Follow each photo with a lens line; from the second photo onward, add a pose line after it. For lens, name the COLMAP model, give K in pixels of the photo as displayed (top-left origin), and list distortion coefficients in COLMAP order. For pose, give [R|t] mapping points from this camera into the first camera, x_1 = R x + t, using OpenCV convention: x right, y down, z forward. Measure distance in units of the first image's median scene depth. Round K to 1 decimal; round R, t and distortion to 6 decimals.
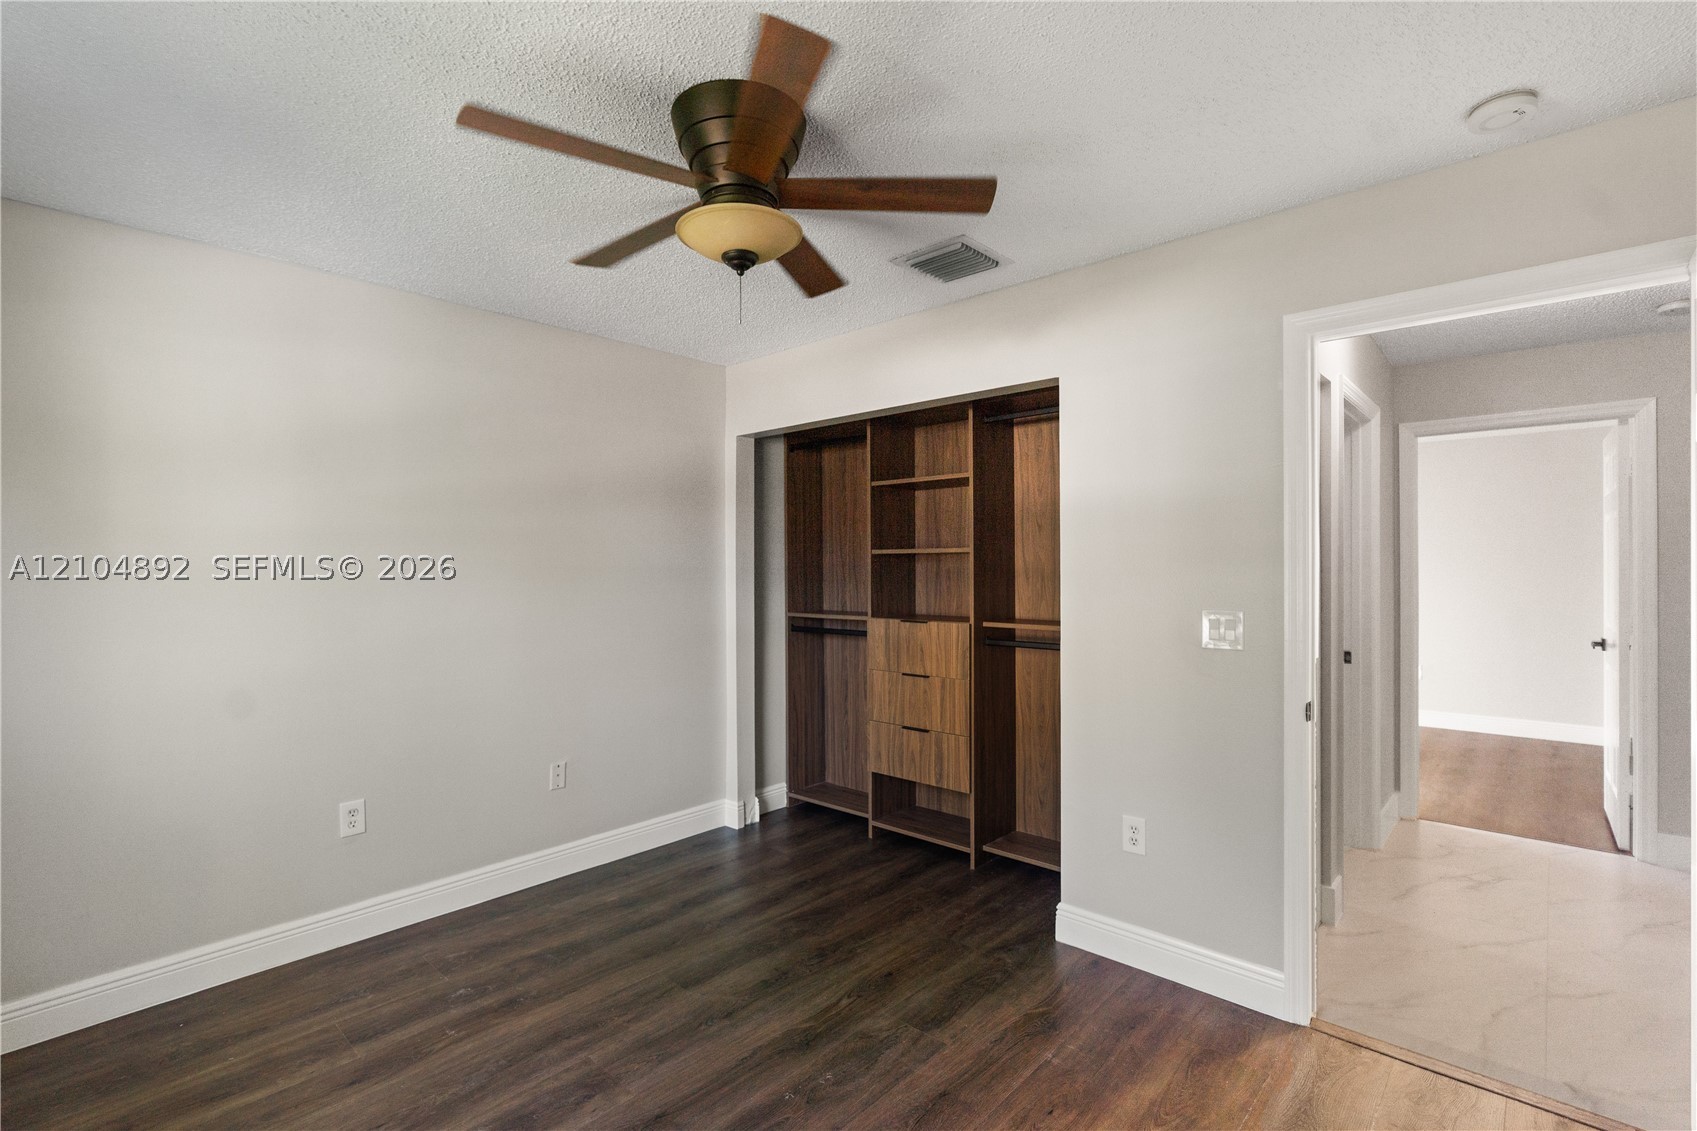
lens RADIAL K [[767.4, 0, 848.5], [0, 767.4, 569.3], [0, 0, 1]] dist [-0.013286, 0.006580]
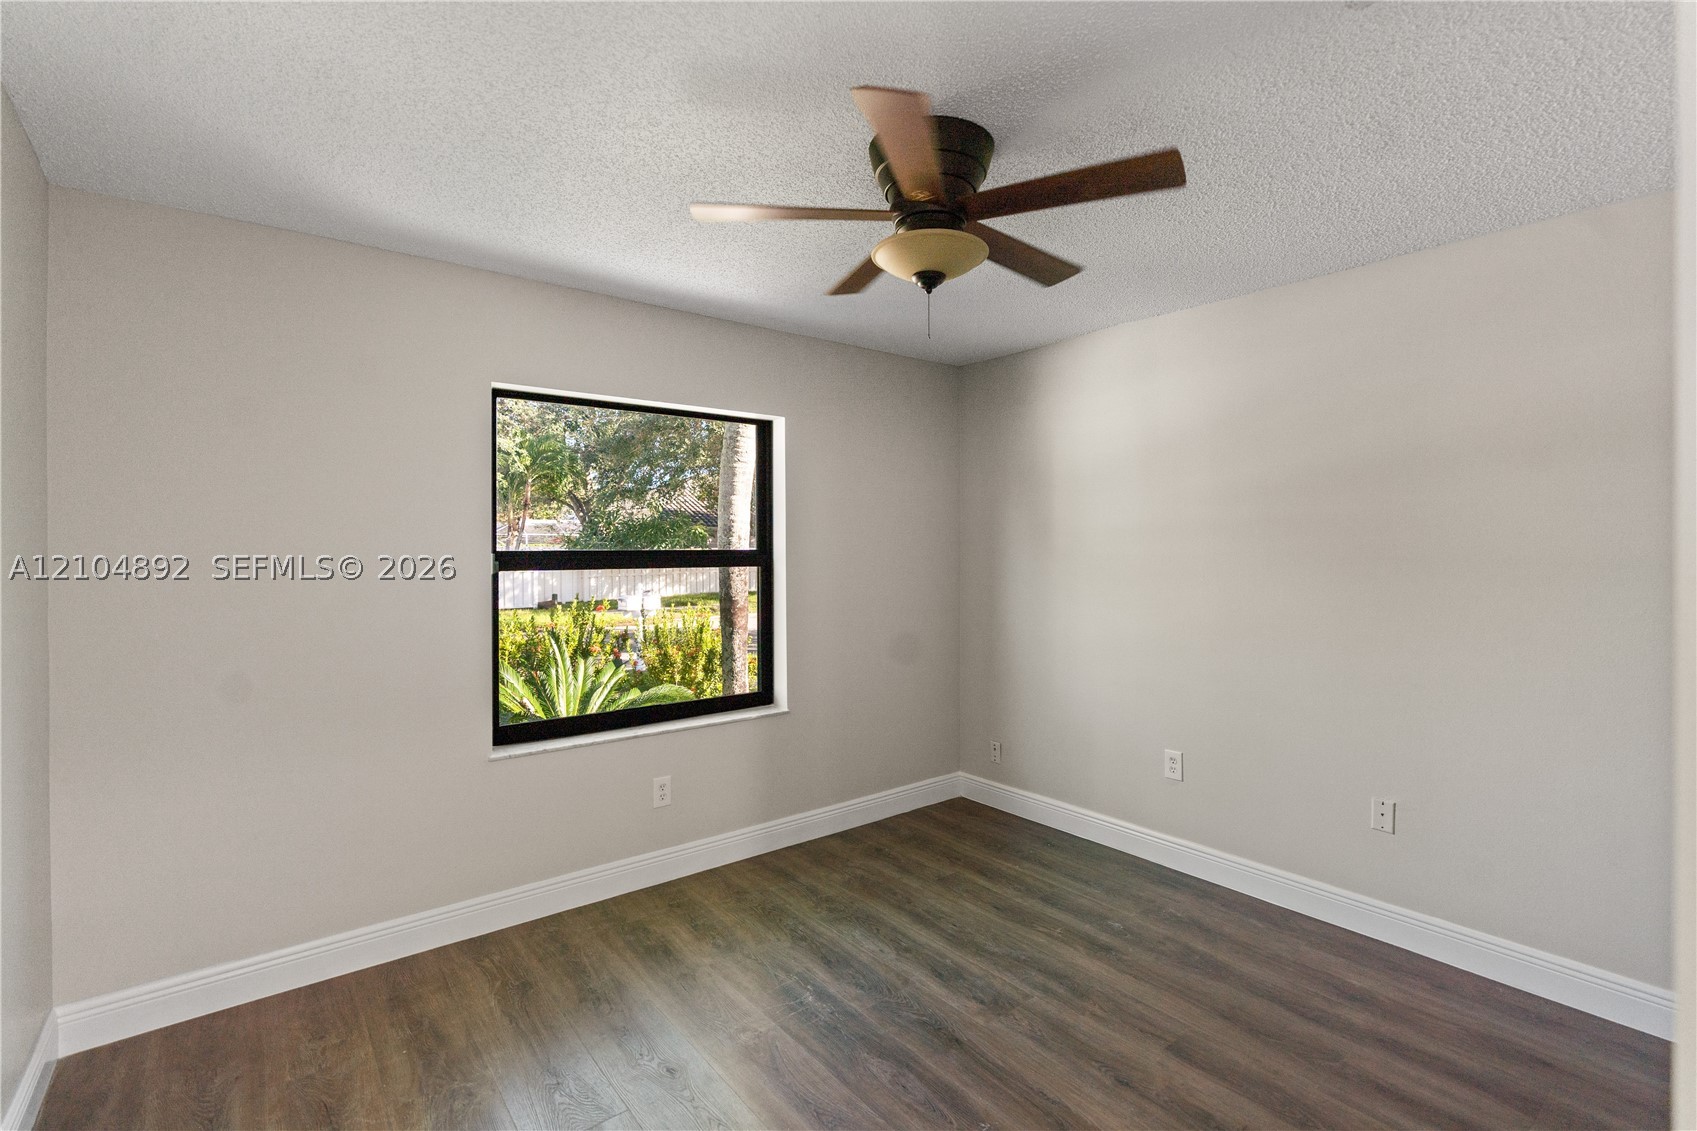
lens RADIAL K [[767.4, 0, 845.9], [0, 767.4, 558.5], [0, 0, 1]] dist [-0.013286, 0.006580]
pose [[-0.174721, 0.016080, -0.984487, 0.696298], [0.002252, 0.999871, 0.015932, -0.019878], [0.984615, 0.000566, -0.174735, 0.801547]]
